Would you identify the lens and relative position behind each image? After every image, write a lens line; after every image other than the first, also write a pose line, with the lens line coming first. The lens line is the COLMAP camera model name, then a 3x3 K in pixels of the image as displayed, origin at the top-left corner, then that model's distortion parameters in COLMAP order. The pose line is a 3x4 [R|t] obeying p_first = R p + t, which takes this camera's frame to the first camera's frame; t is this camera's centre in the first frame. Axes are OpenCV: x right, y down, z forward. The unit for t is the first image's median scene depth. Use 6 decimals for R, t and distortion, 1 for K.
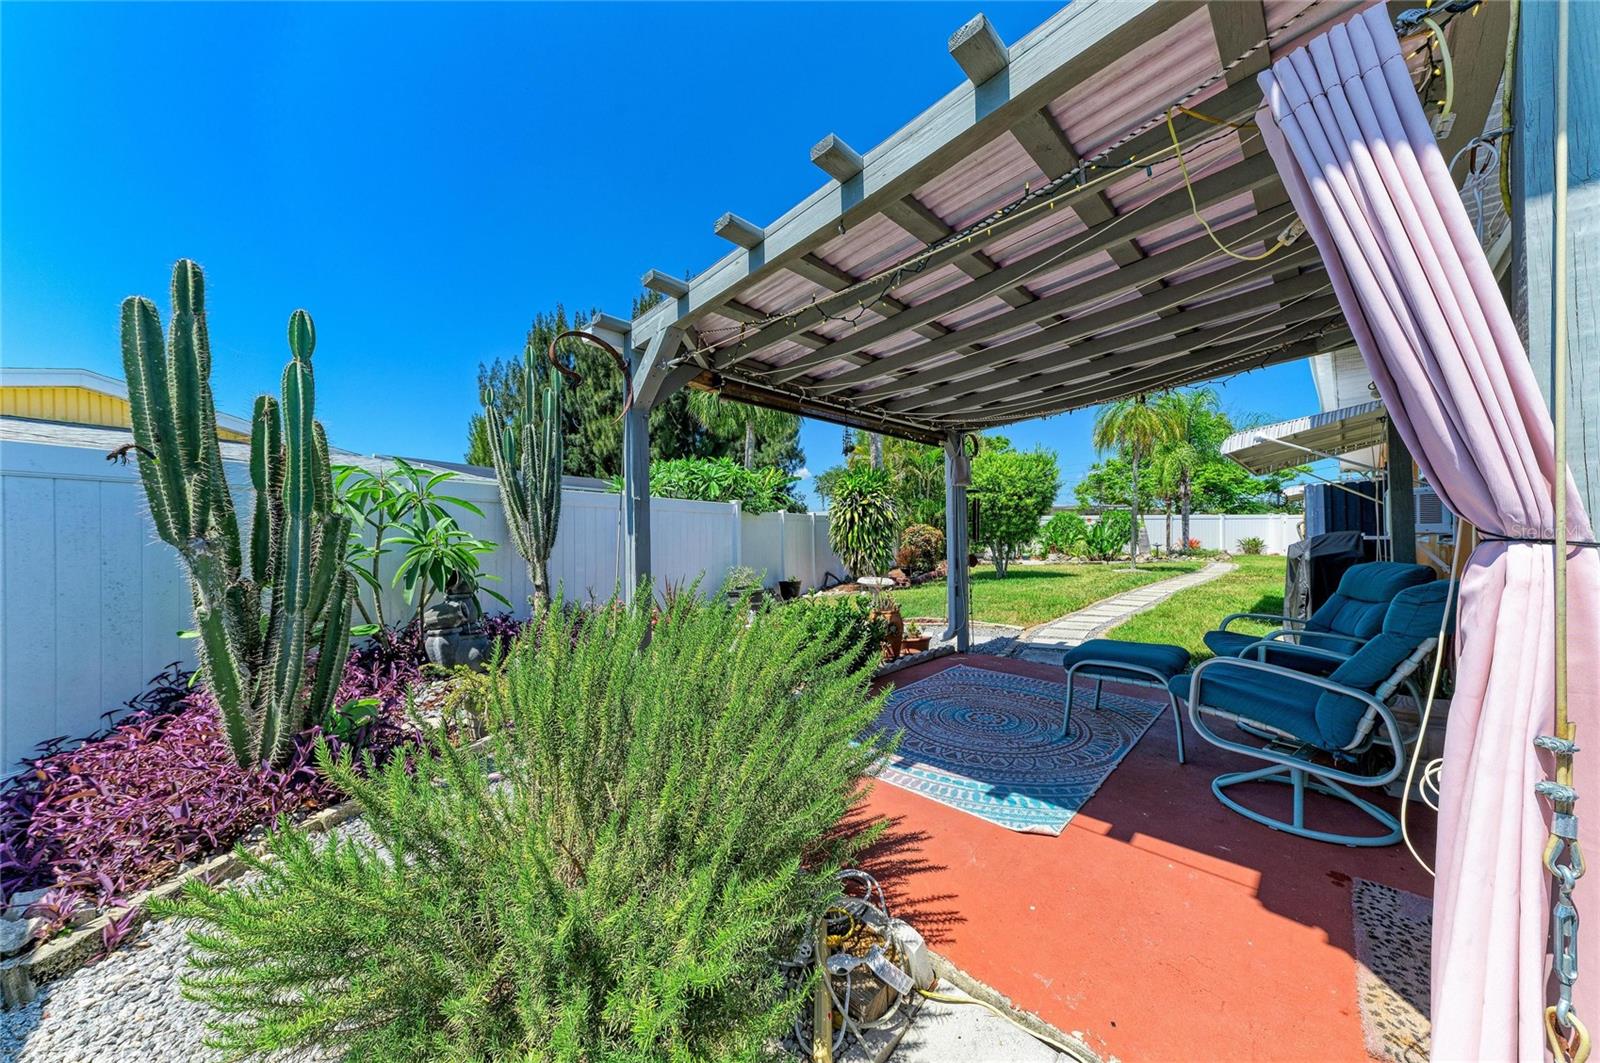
lens RADIAL K [[530.5, 0, 800.0], [0, 530.5, 531.5], [0, 0, 1]] dist [0.019507, -0.000017]
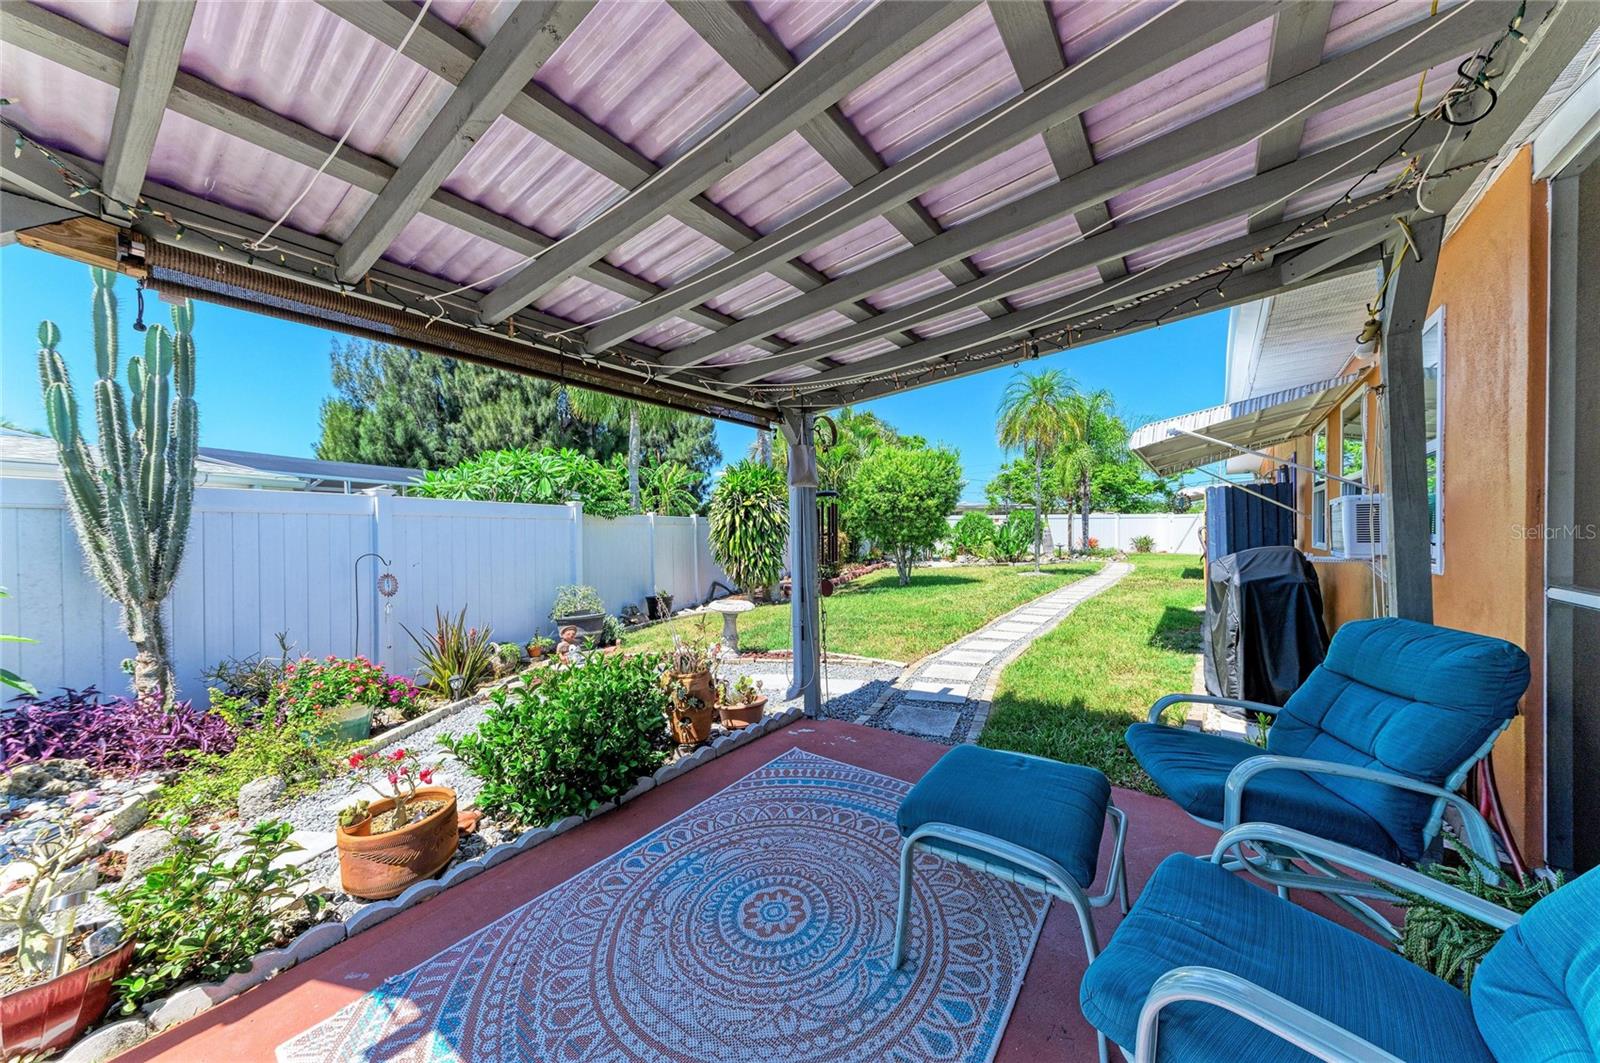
lens RADIAL K [[530.5, 0, 800.0], [0, 530.5, 531.5], [0, 0, 1]] dist [0.019507, -0.000017]
pose [[0.990945, -0.005909, 0.134137, 0.085008], [0.005306, 0.999974, 0.004852, -0.012429], [-0.134162, -0.004096, 0.990951, 0.125638]]
